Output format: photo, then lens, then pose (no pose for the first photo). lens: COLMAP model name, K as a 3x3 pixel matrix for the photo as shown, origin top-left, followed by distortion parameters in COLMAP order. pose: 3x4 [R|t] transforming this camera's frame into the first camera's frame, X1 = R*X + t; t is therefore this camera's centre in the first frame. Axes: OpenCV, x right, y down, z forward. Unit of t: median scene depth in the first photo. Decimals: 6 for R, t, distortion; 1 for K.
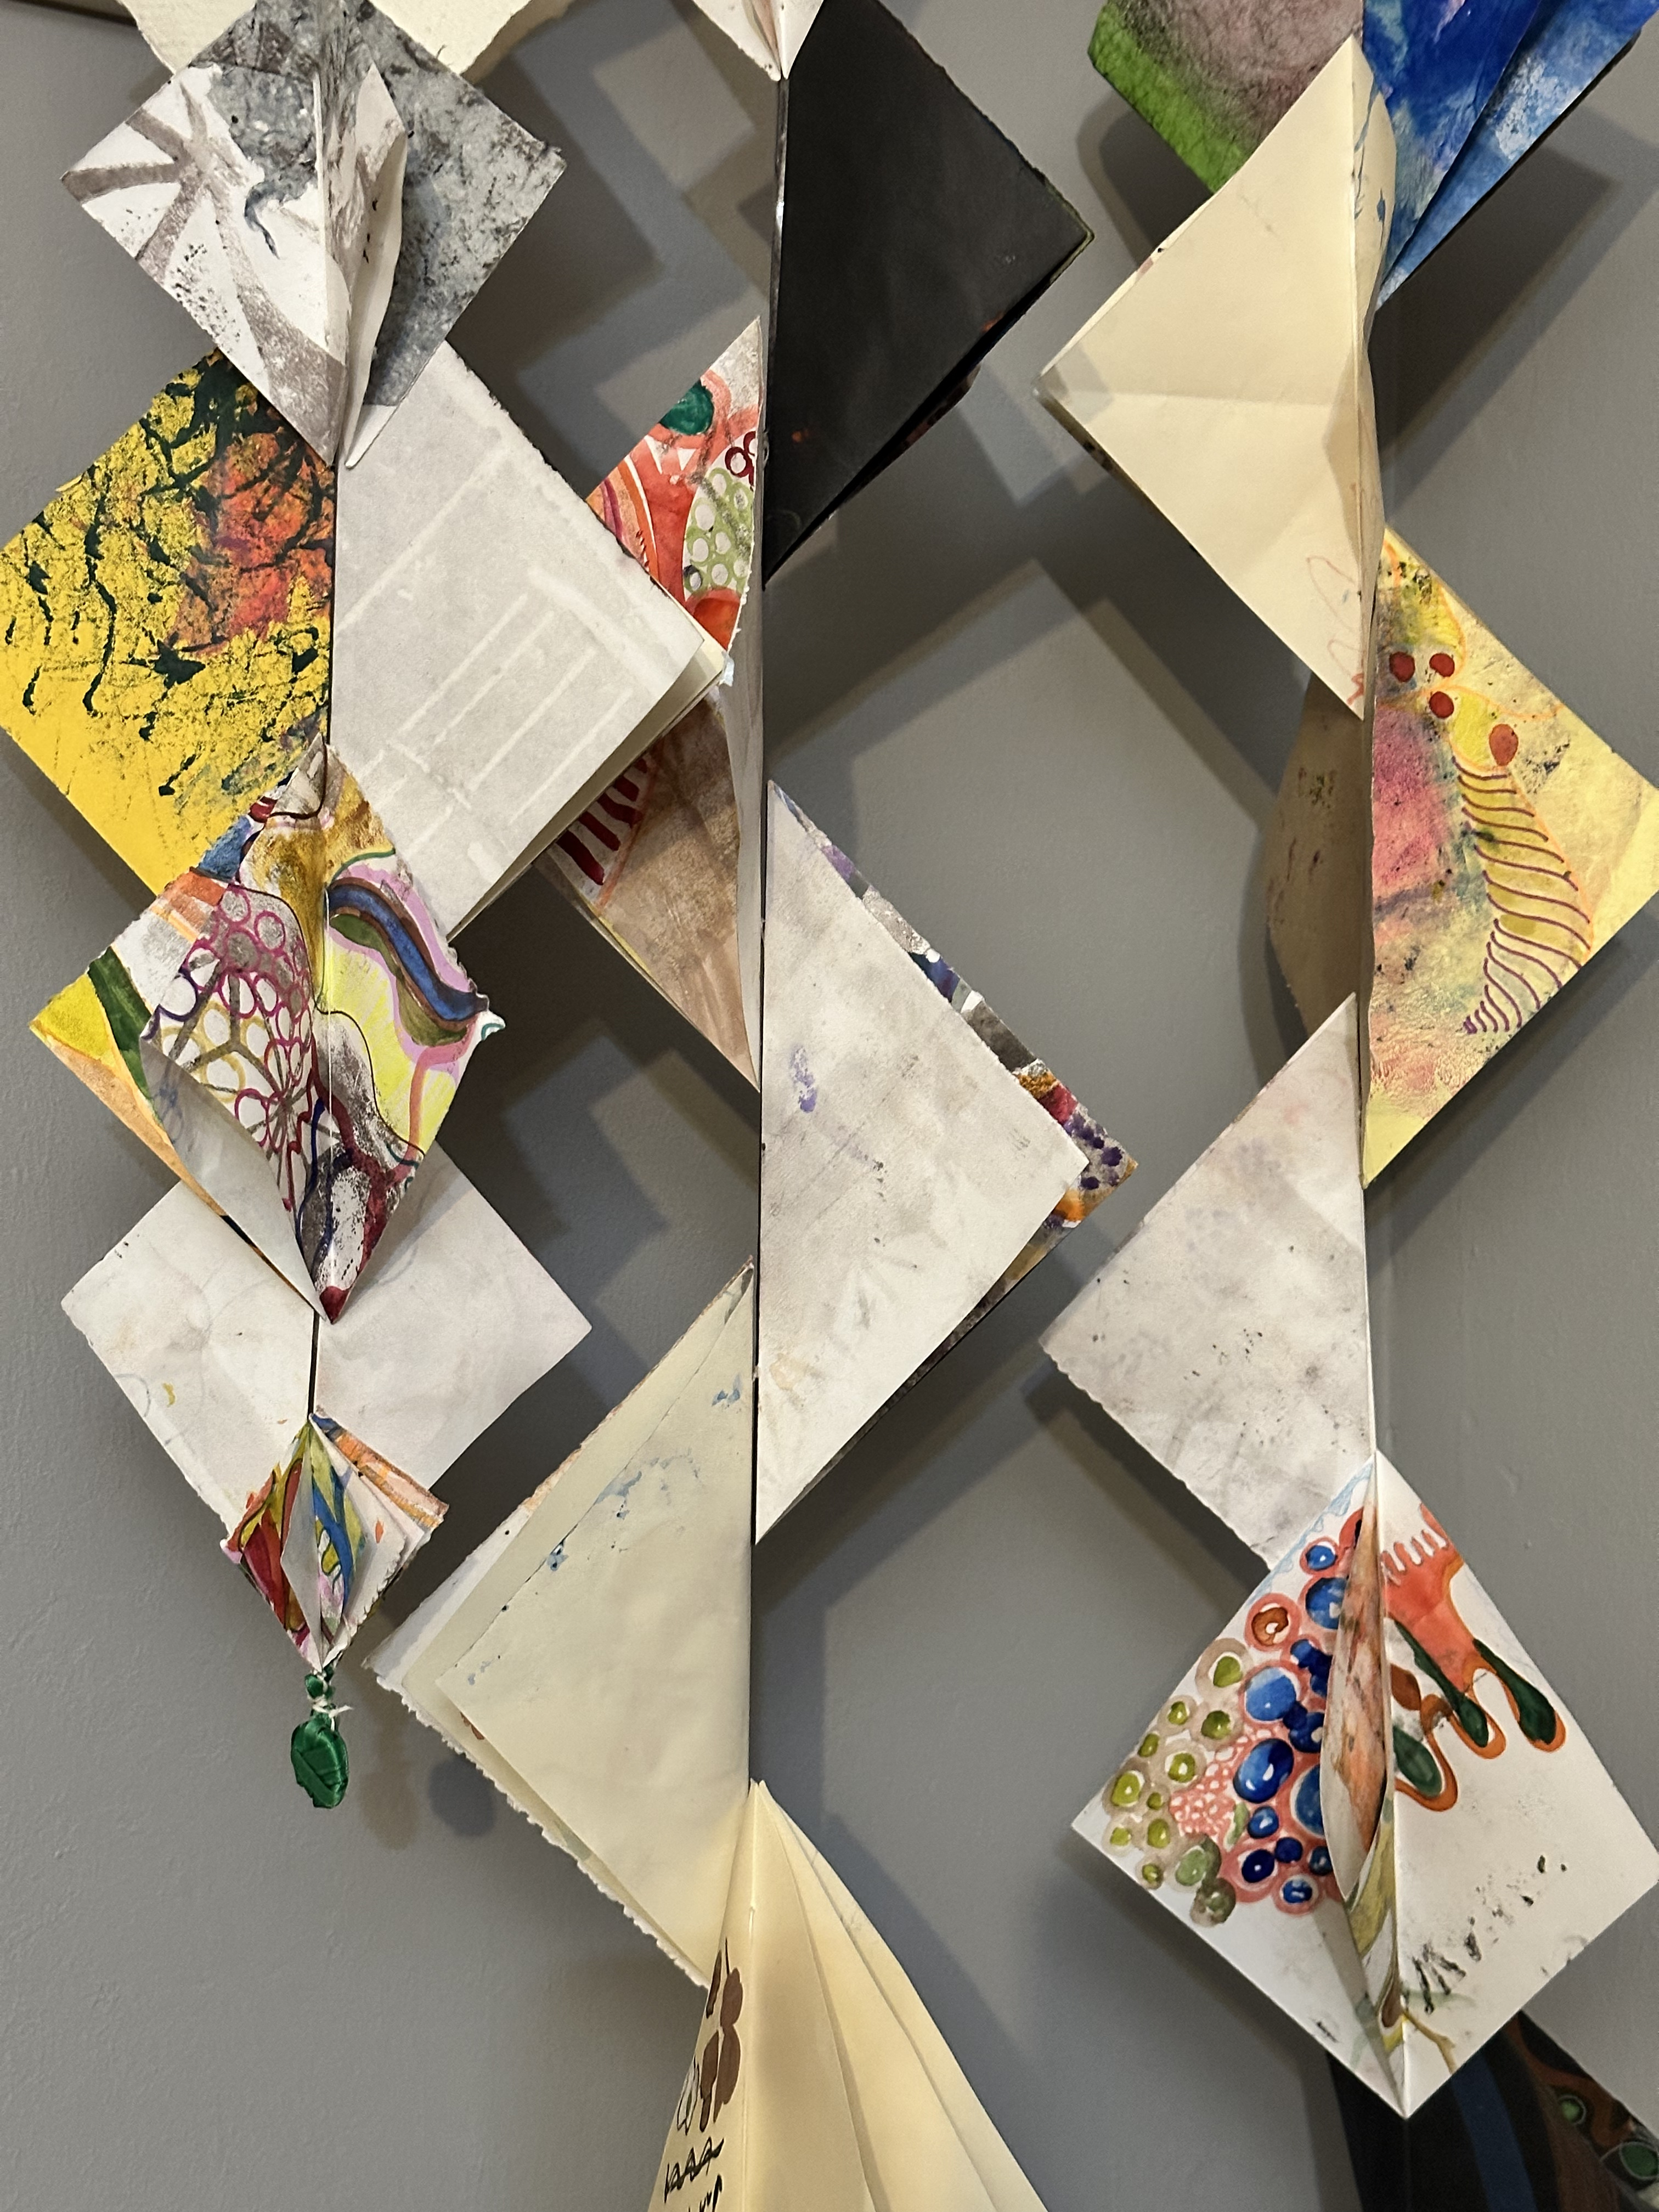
lens RADIAL K [[3053.9, 0, 837.6], [0, 3053.9, 1088.4], [0, 0, 1]] dist [0.140839, 0.000000]
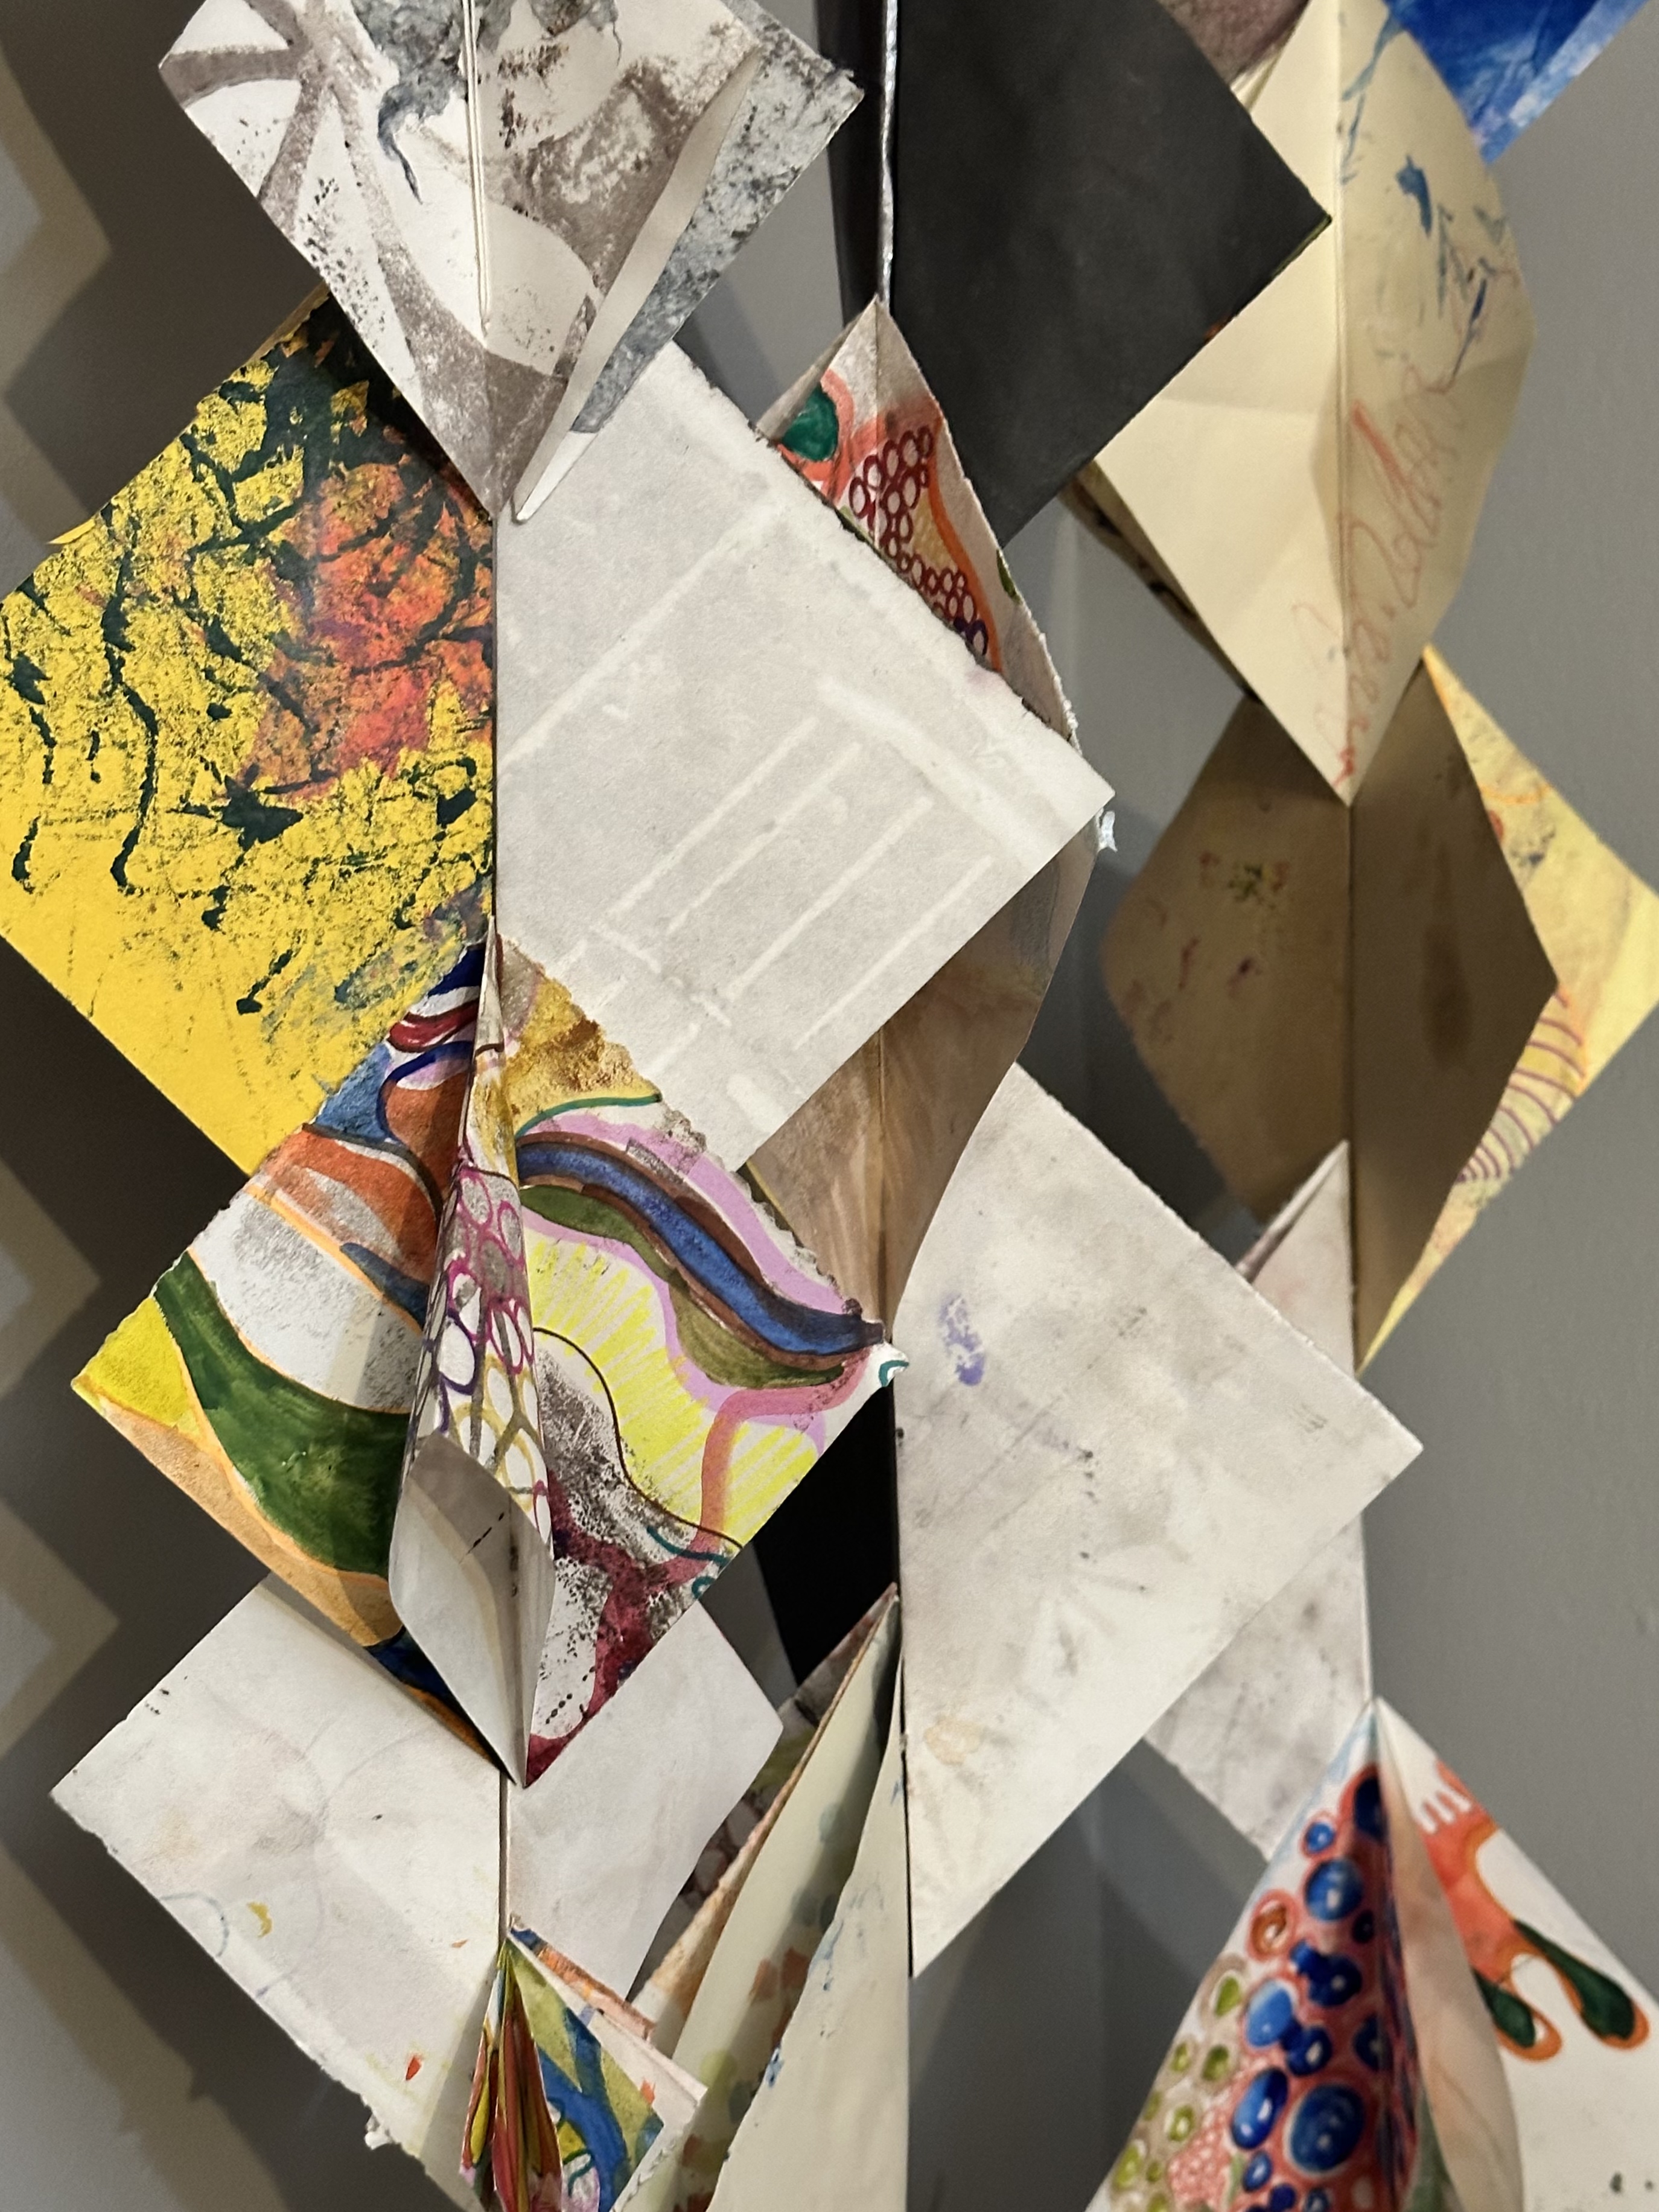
lens RADIAL K [[3394.5, 0, 828.2], [0, 3394.5, 1100.5], [0, 0, 1]] dist [0.139320, 0.000000]
pose [[0.917026, -0.042282, 0.396580, -0.392514], [0.029626, 0.998839, 0.037987, -0.100309], [-0.397726, -0.023086, 0.917214, 0.284743]]
